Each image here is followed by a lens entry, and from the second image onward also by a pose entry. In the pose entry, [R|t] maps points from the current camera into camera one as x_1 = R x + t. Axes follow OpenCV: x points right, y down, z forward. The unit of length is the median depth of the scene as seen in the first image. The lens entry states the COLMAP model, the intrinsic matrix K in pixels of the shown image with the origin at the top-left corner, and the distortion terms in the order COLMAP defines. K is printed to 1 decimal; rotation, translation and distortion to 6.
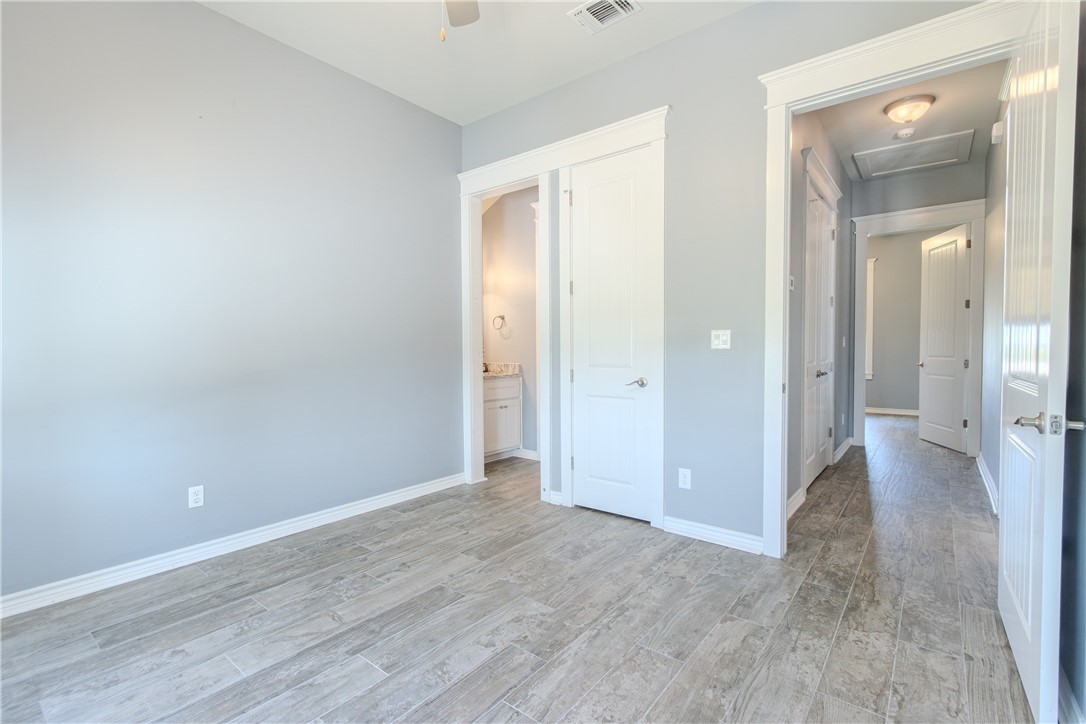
lens RADIAL K [[497.7, 0, 539.9], [0, 497.7, 365.3], [0, 0, 1]] dist [0.004511, -0.000396]
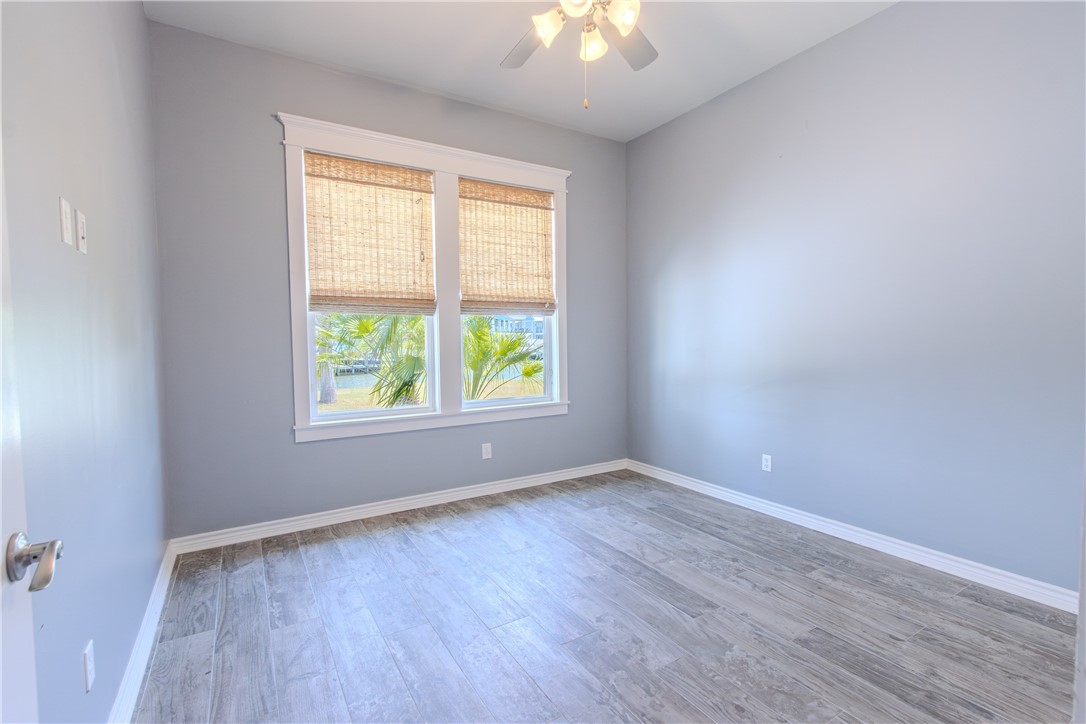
lens RADIAL K [[497.7, 0, 537.3], [0, 497.7, 363.7], [0, 0, 1]] dist [0.004511, -0.000396]
pose [[-0.352904, 0.052695, -0.934174, 0.745517], [-0.020608, 0.997733, 0.064065, -0.062820], [0.935432, 0.041860, -0.351018, 0.957716]]
